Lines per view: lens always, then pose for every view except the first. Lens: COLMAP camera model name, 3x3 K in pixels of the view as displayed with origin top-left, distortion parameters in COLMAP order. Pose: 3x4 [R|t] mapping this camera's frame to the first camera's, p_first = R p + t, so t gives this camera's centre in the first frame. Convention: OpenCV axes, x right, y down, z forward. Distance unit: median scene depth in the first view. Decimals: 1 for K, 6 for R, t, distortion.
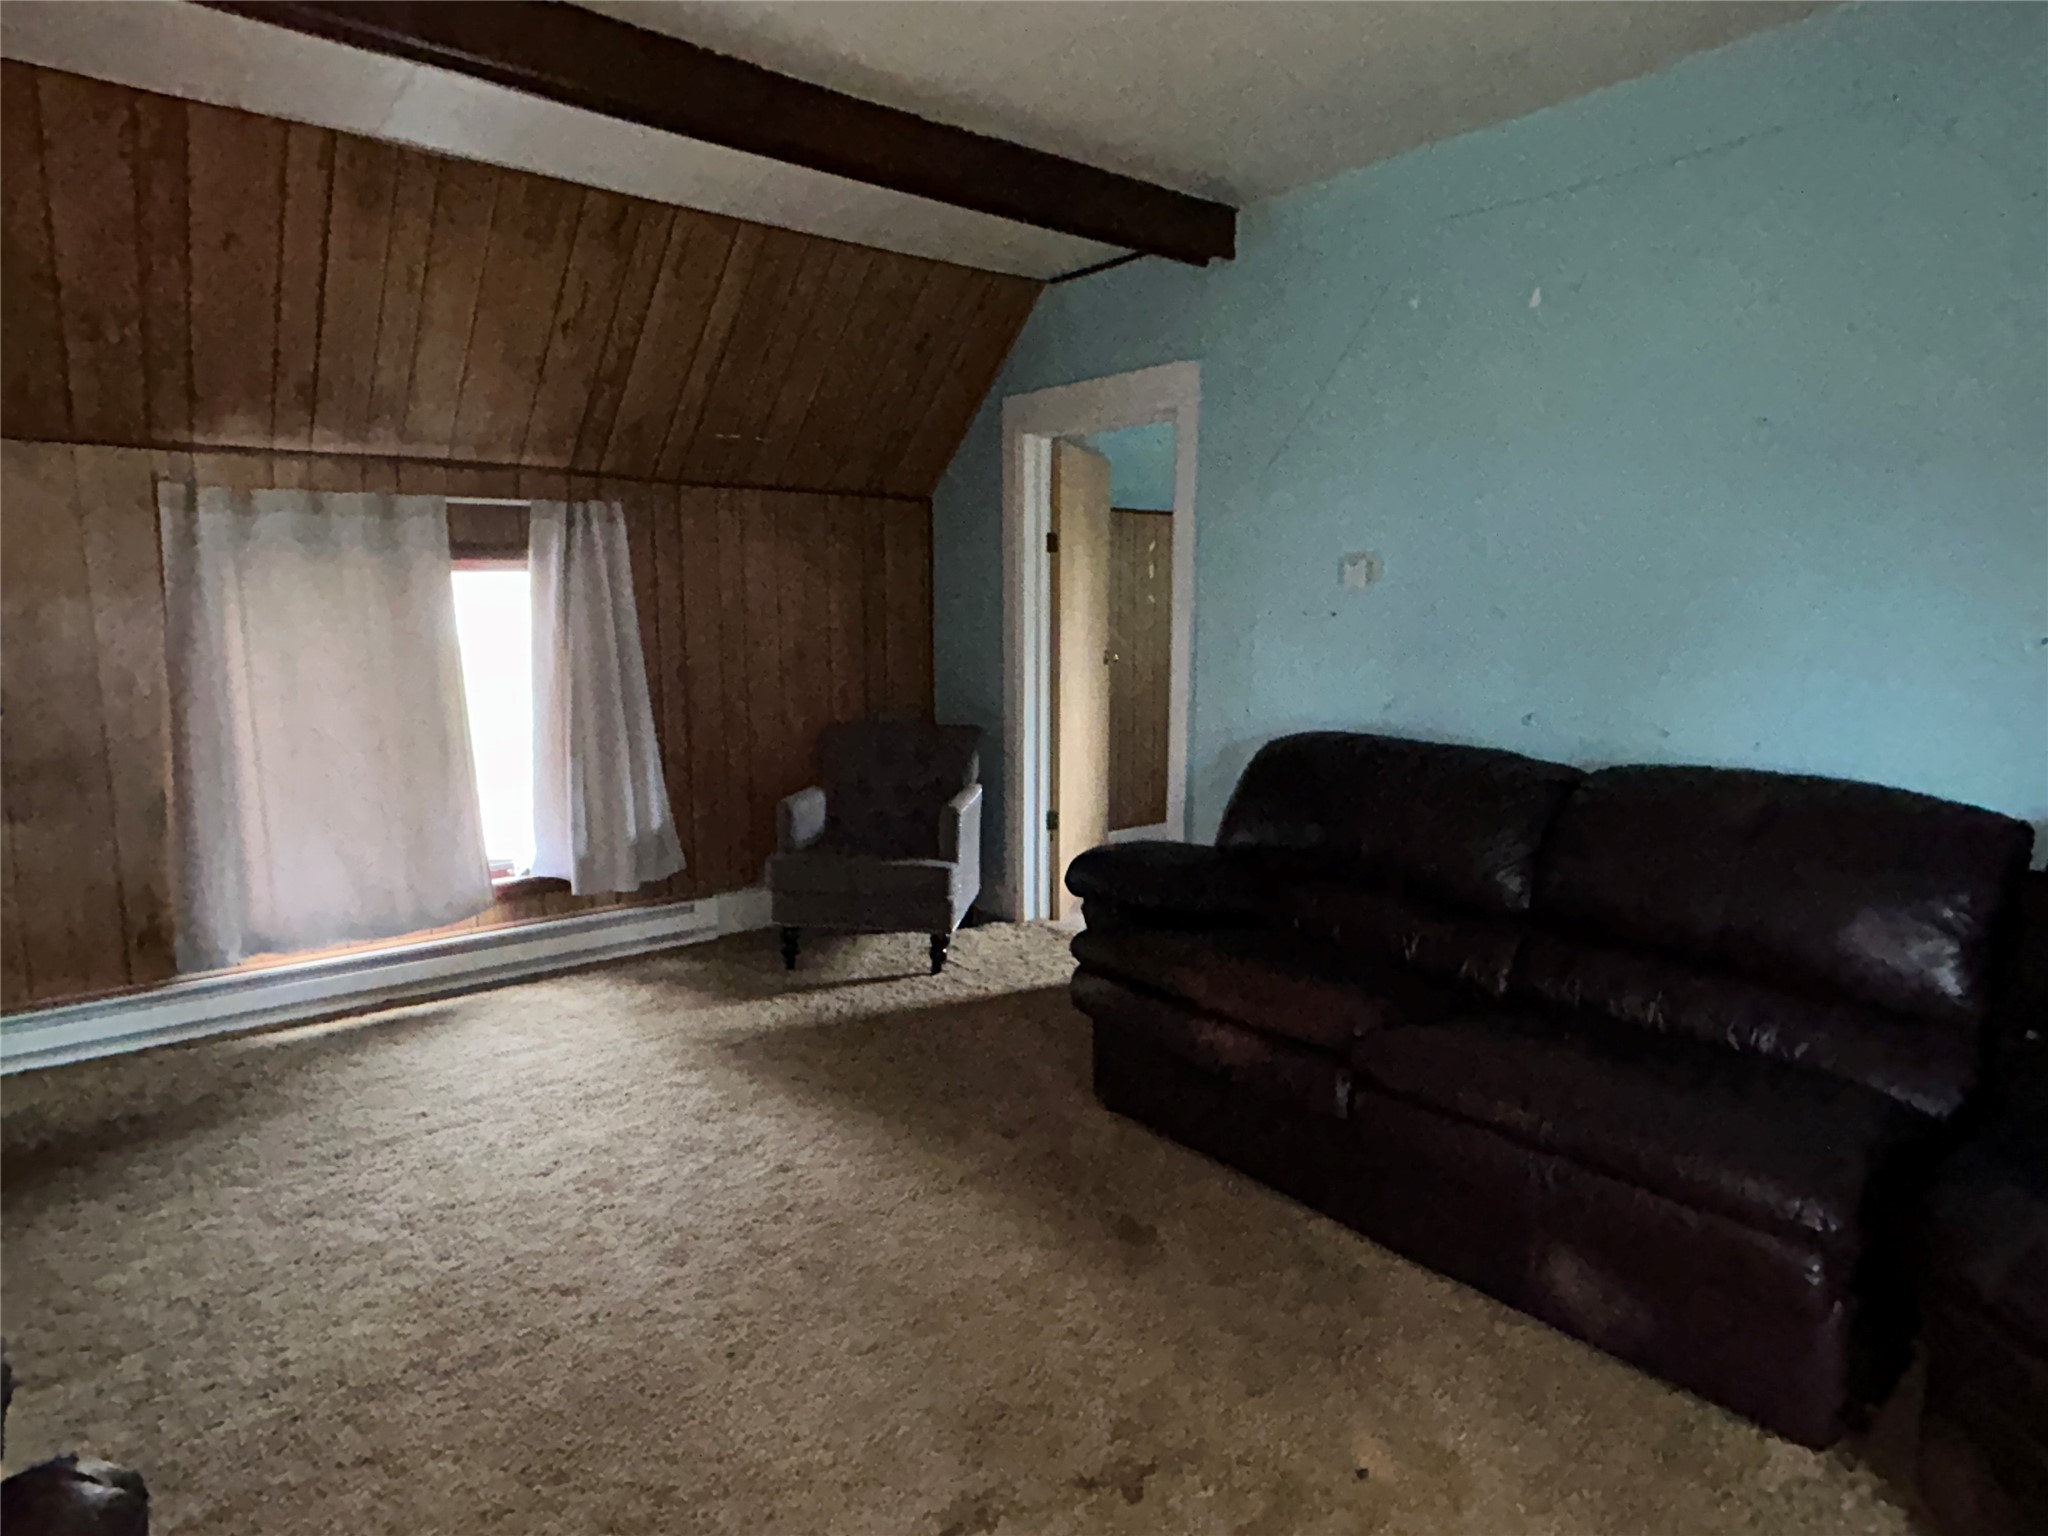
lens RADIAL K [[1160.6, 0, 1019.5], [0, 1160.6, 765.9], [0, 0, 1]] dist [0.015497, -0.001034]
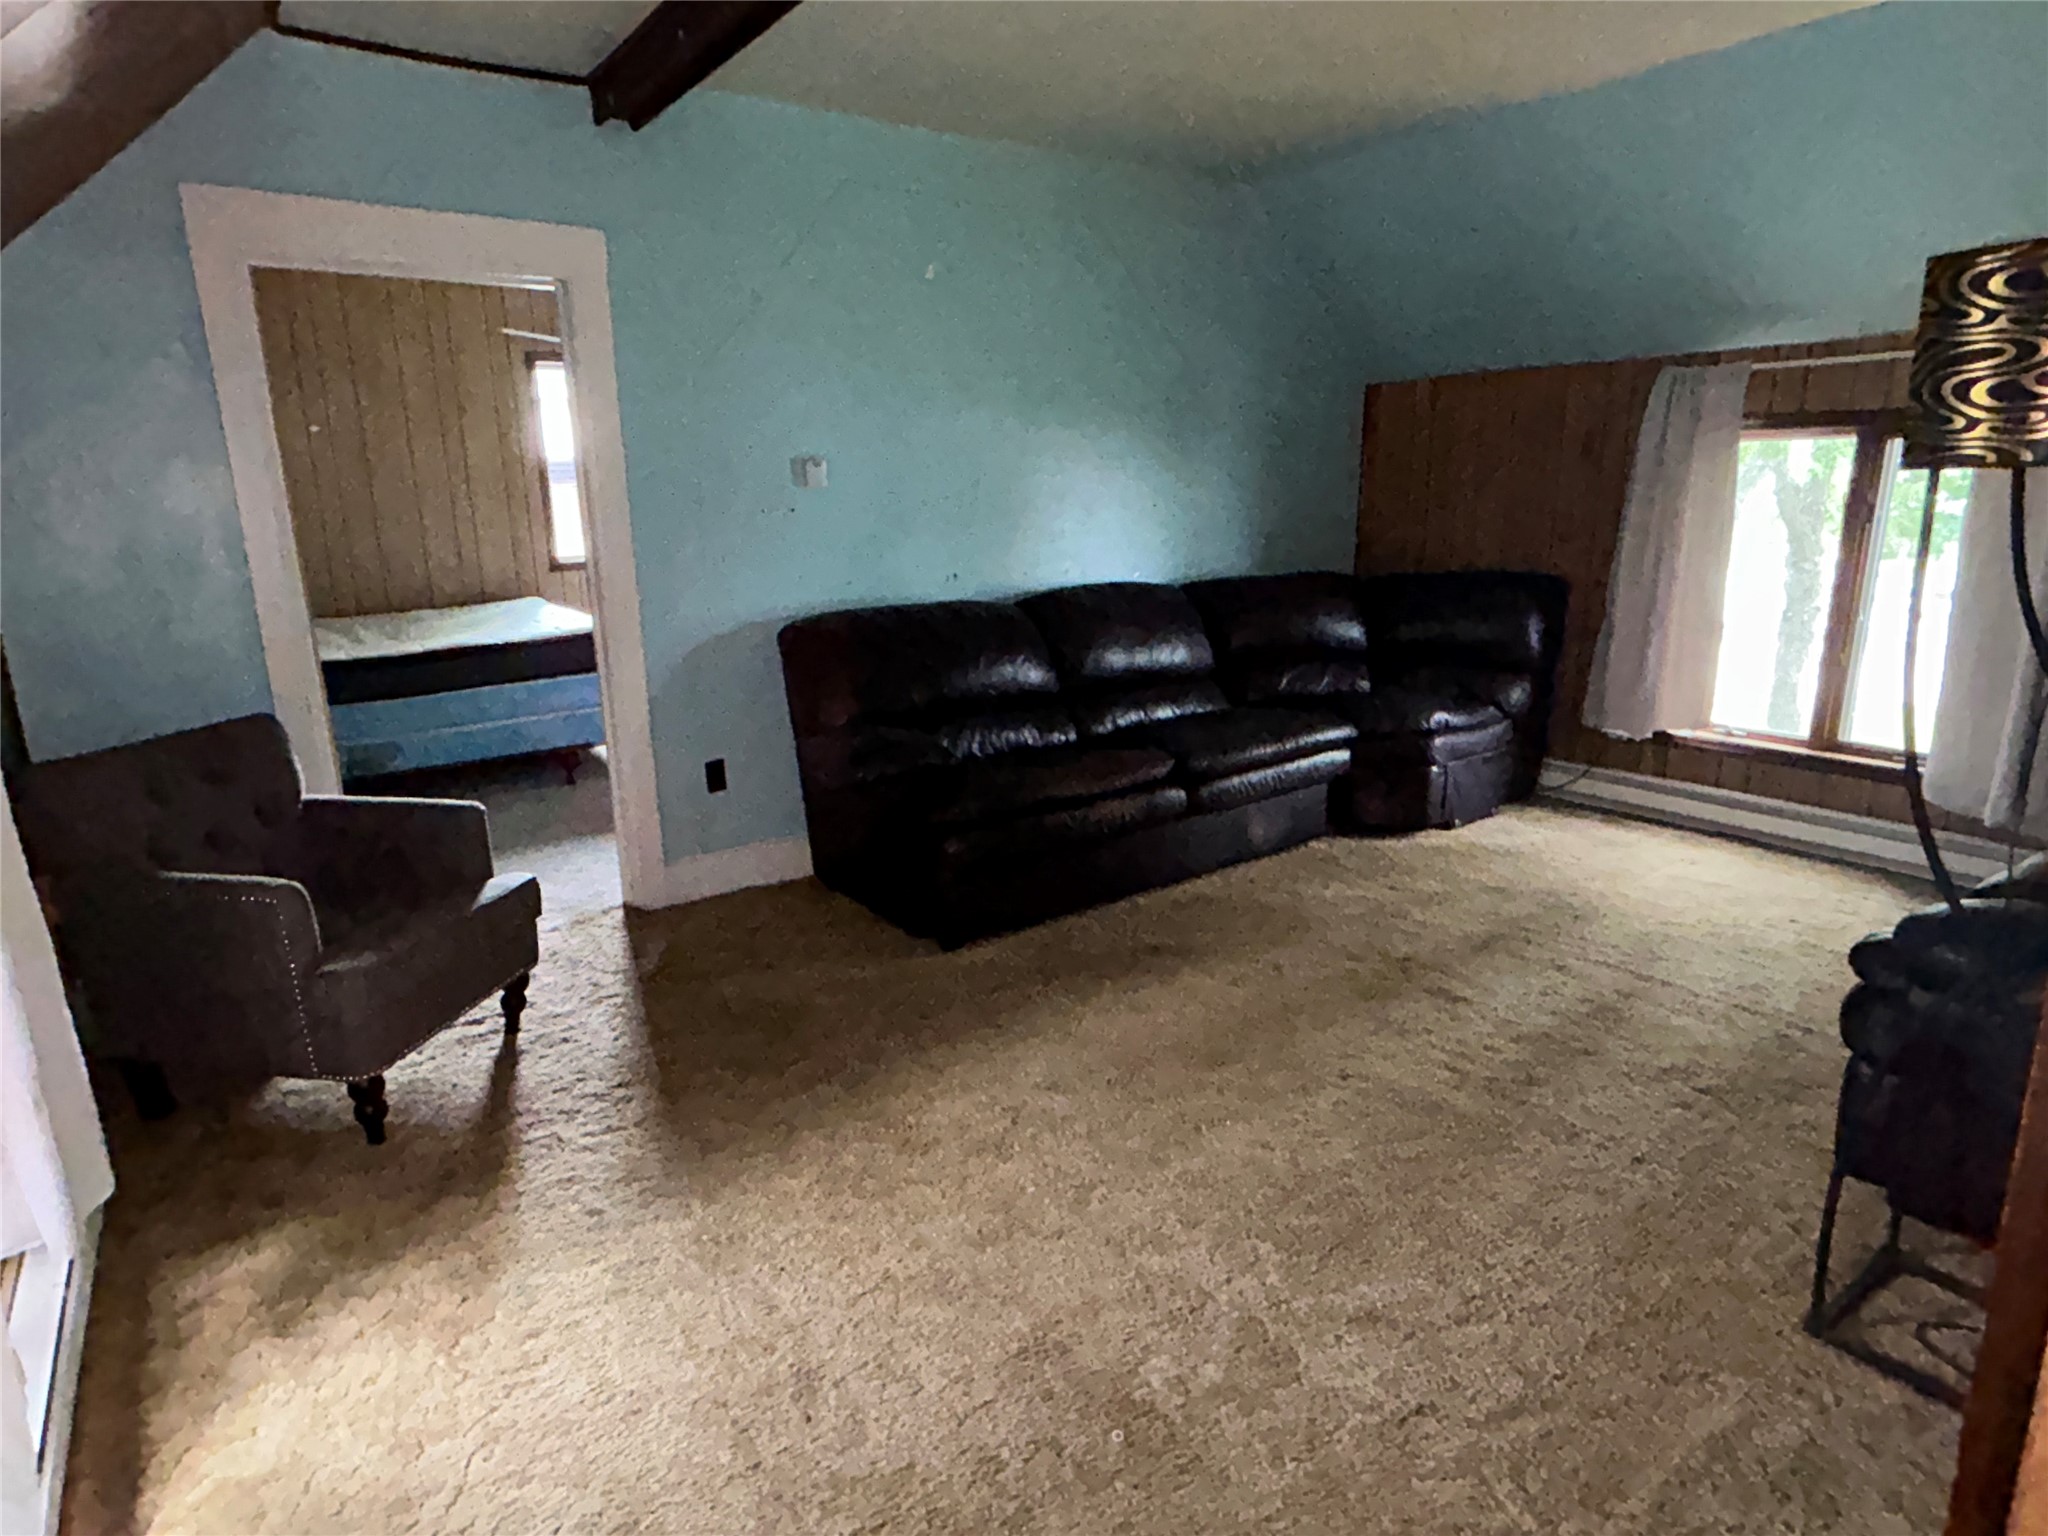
lens RADIAL K [[1160.6, 0, 1019.5], [0, 1160.6, 765.9], [0, 0, 1]] dist [0.015497, -0.001034]
pose [[0.065380, -0.246213, 0.967008, -1.026520], [0.168781, 0.957847, 0.232469, -0.138976], [-0.983483, 0.148014, 0.104180, 0.832699]]
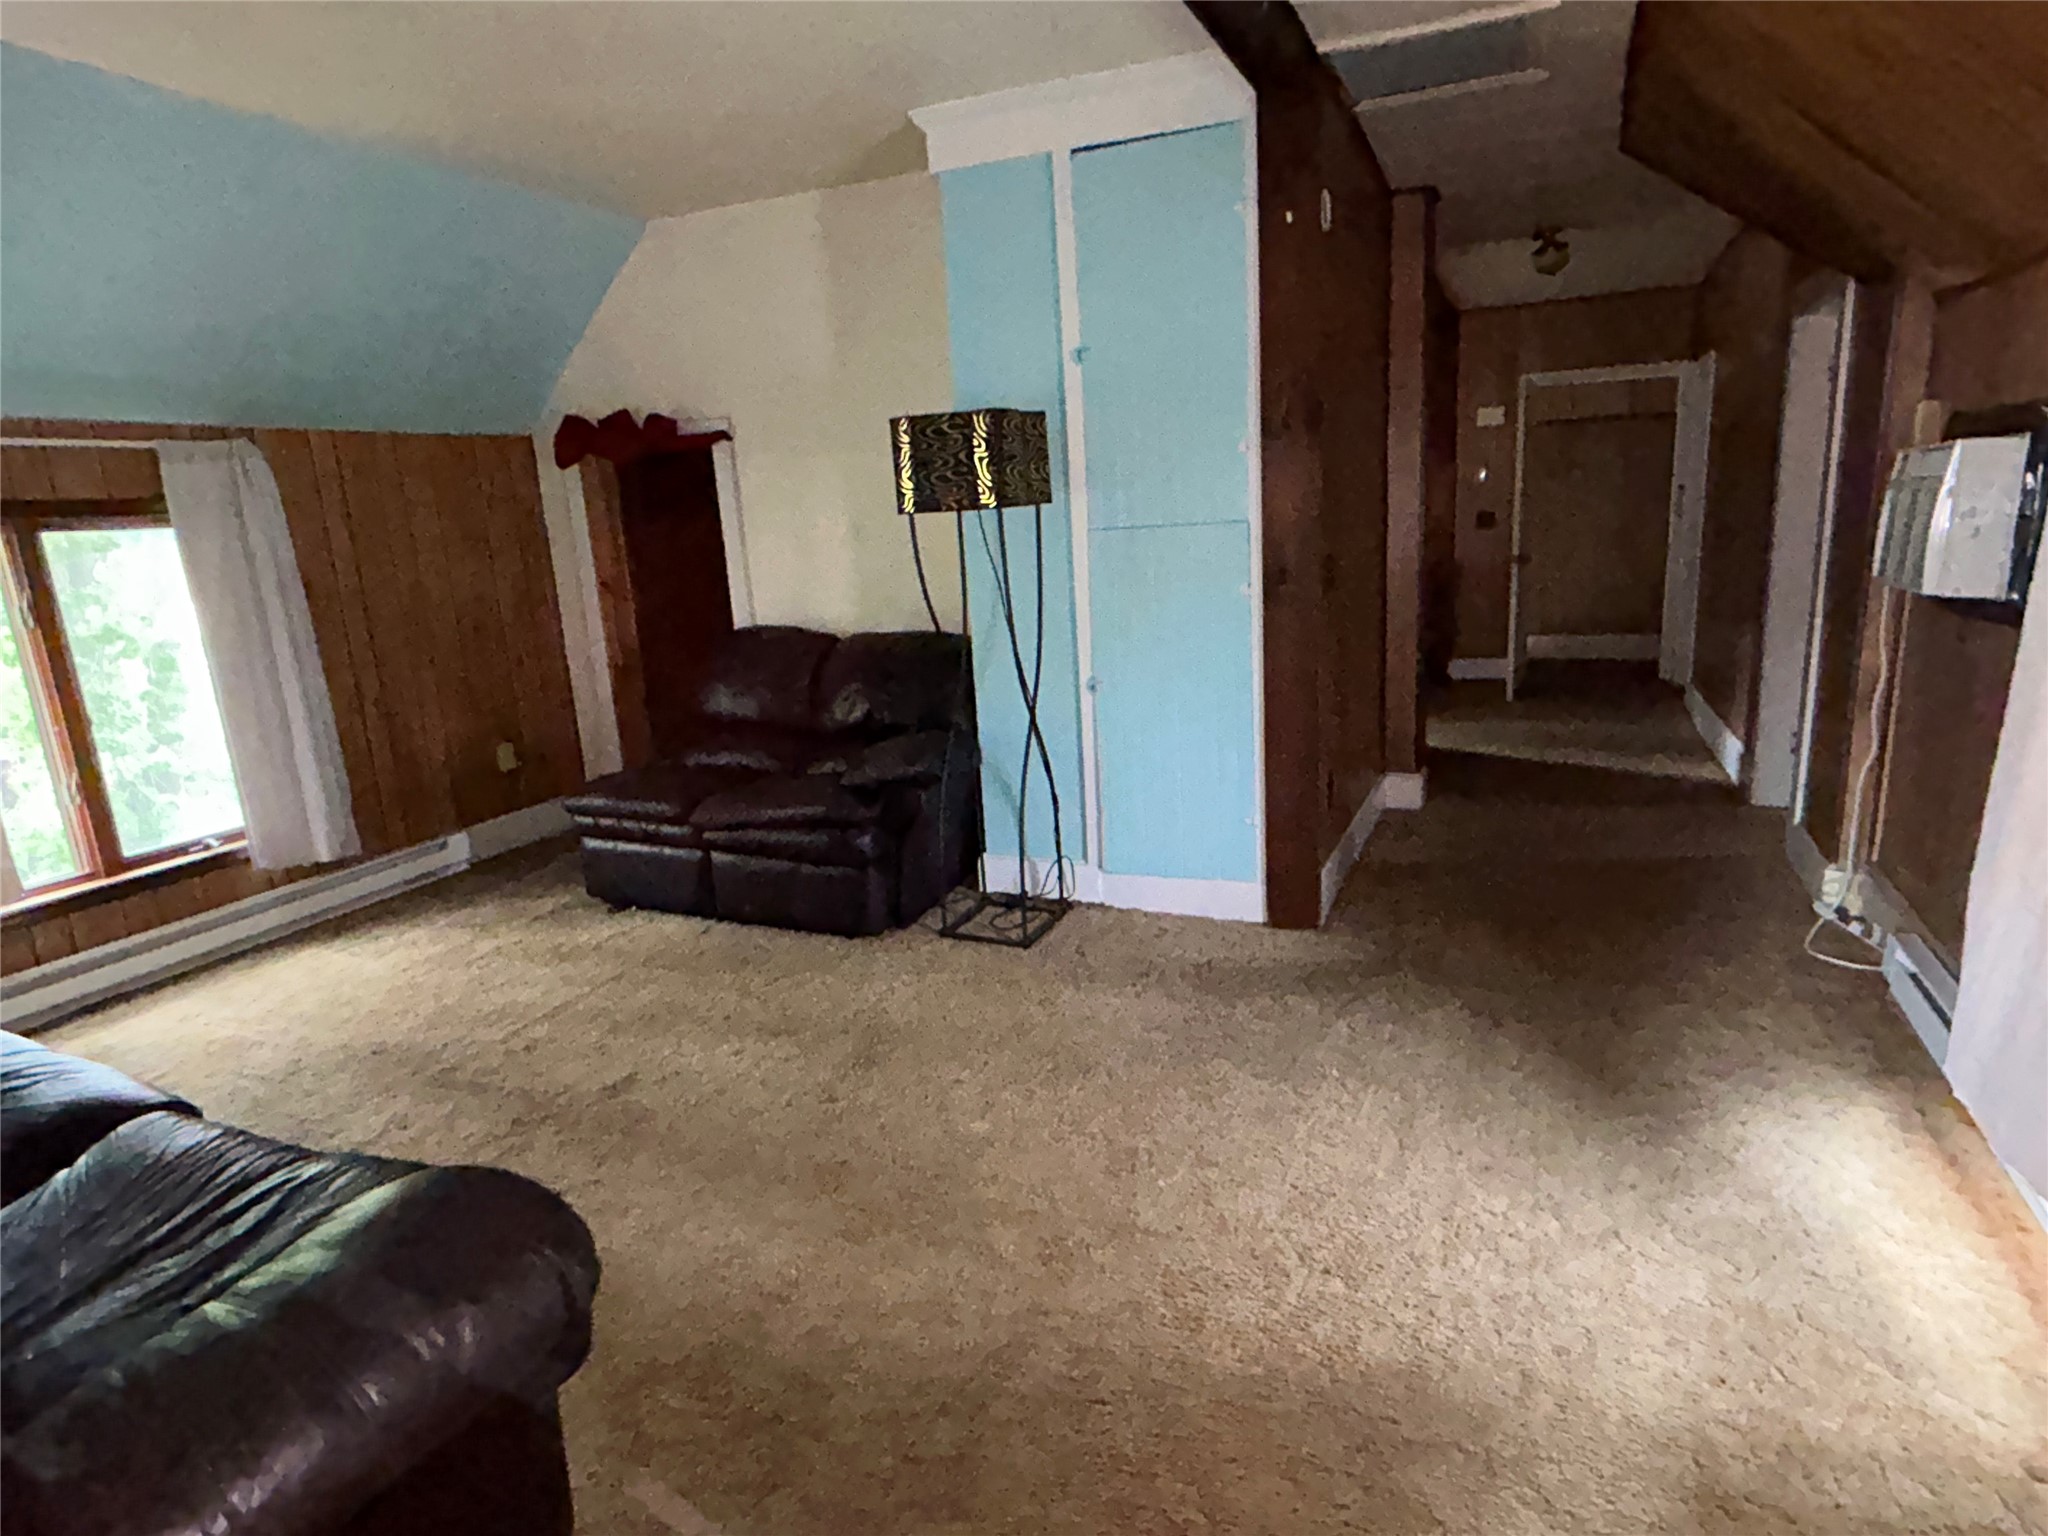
lens RADIAL K [[1160.6, 0, 1019.5], [0, 1160.6, 765.9], [0, 0, 1]] dist [0.015497, -0.001034]
pose [[-0.891572, 0.144827, -0.429098, 0.061588], [-0.014536, 0.937848, 0.346742, -0.229713], [0.452646, 0.315383, -0.834054, 1.487838]]
